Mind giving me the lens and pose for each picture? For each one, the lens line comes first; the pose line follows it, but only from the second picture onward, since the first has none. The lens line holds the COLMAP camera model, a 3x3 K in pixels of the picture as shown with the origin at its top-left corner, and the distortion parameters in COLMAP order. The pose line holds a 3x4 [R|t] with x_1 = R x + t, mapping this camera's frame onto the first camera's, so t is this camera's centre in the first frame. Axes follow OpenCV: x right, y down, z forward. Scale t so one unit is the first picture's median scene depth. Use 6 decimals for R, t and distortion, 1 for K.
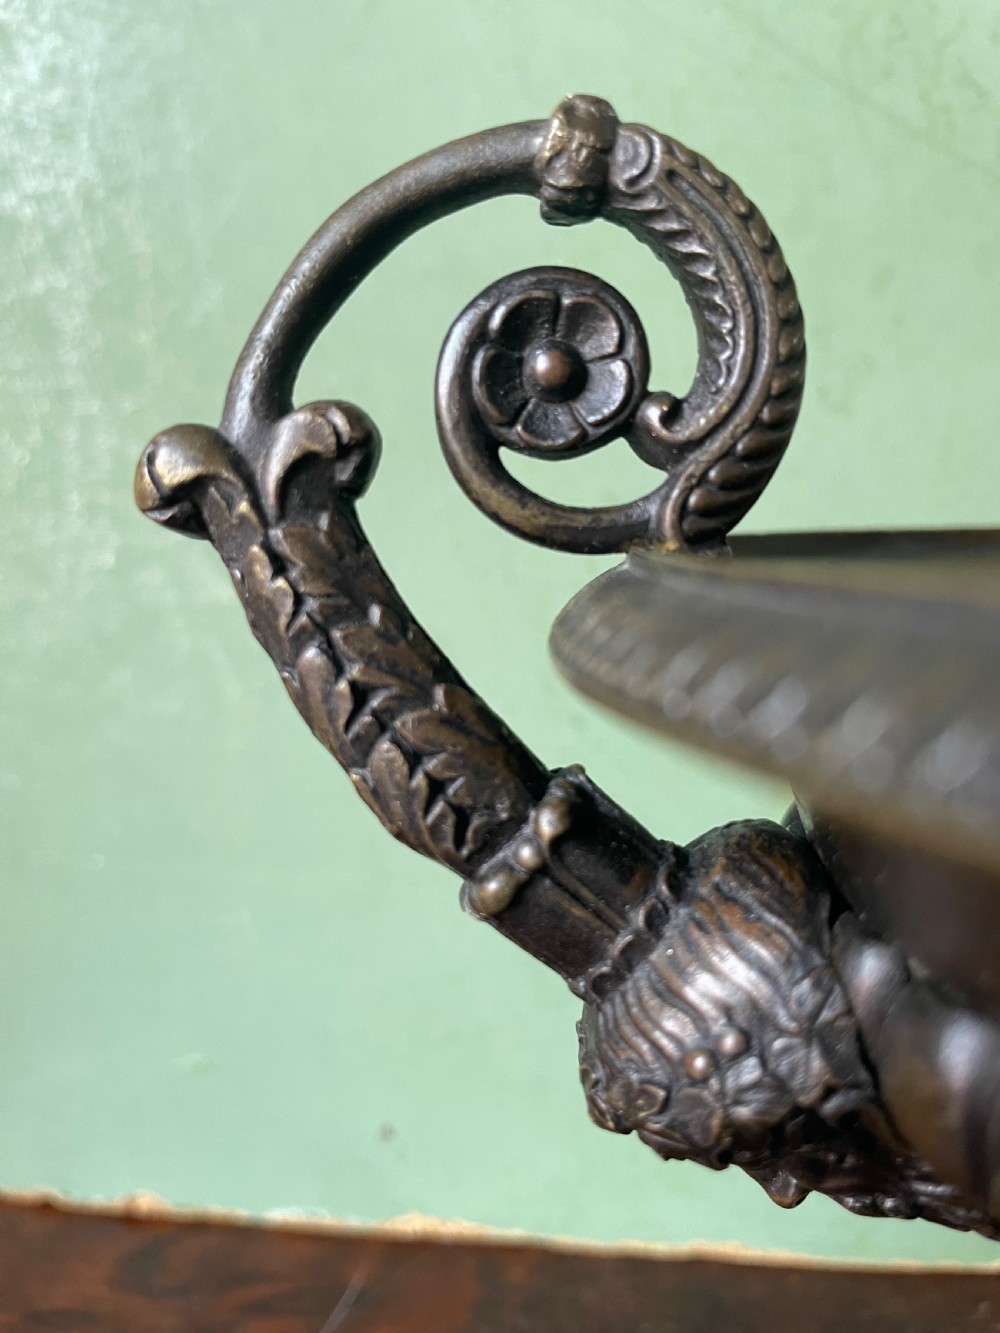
lens RADIAL K [[1042.4, 0, 533.7], [0, 1042.4, 659.8], [0, 0, 1]] dist [0.058289, -0.119287]
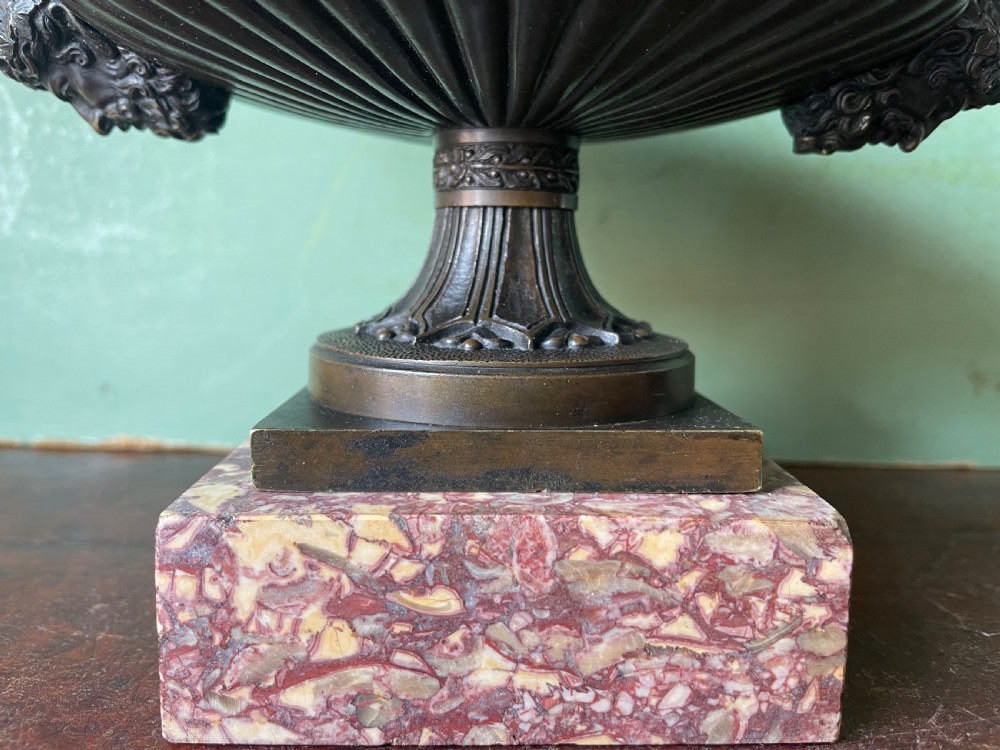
lens RADIAL K [[782.0, 0, 511.1], [0, 782.0, 360.8], [0, 0, 1]] dist [0.058289, -0.119287]
pose [[0.996206, 0.015539, 0.085629, 1.090794], [-0.014705, 0.999838, -0.010357, 1.123889], [-0.085776, 0.009059, 0.996273, -0.826725]]
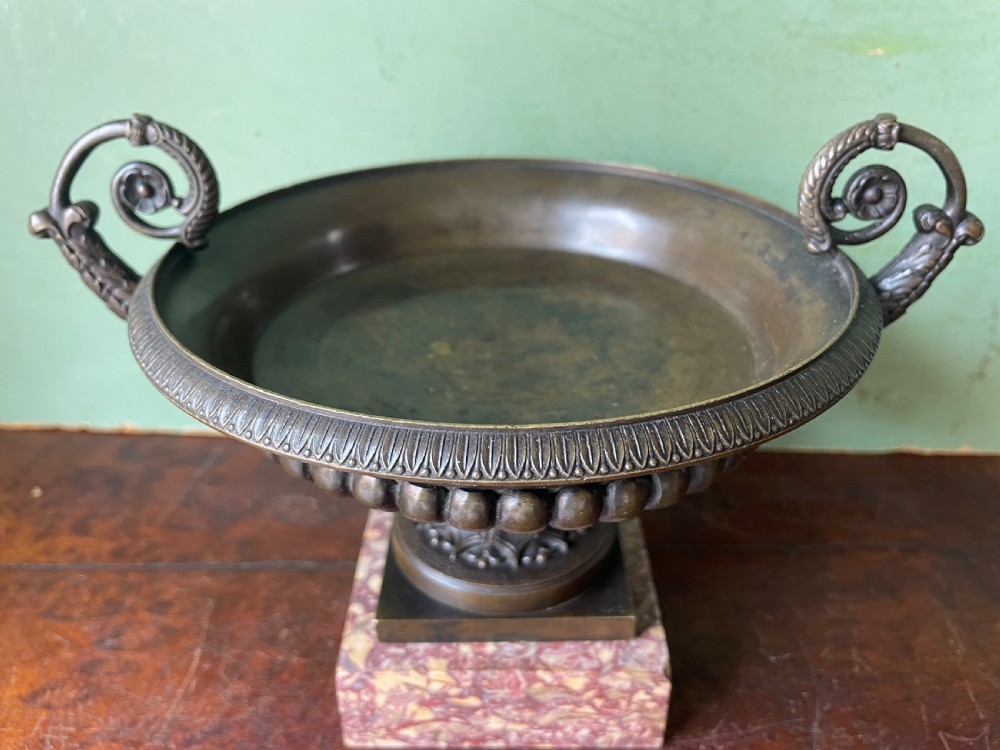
lens RADIAL K [[769.1, 0, 507.9], [0, 769.1, 360.2], [0, 0, 1]] dist [0.070026, -0.122678]
pose [[0.998811, -0.014168, 0.046655, 1.110869], [-0.003525, 0.933366, 0.358908, -0.692042], [-0.048631, -0.358645, 0.932206, -1.684214]]
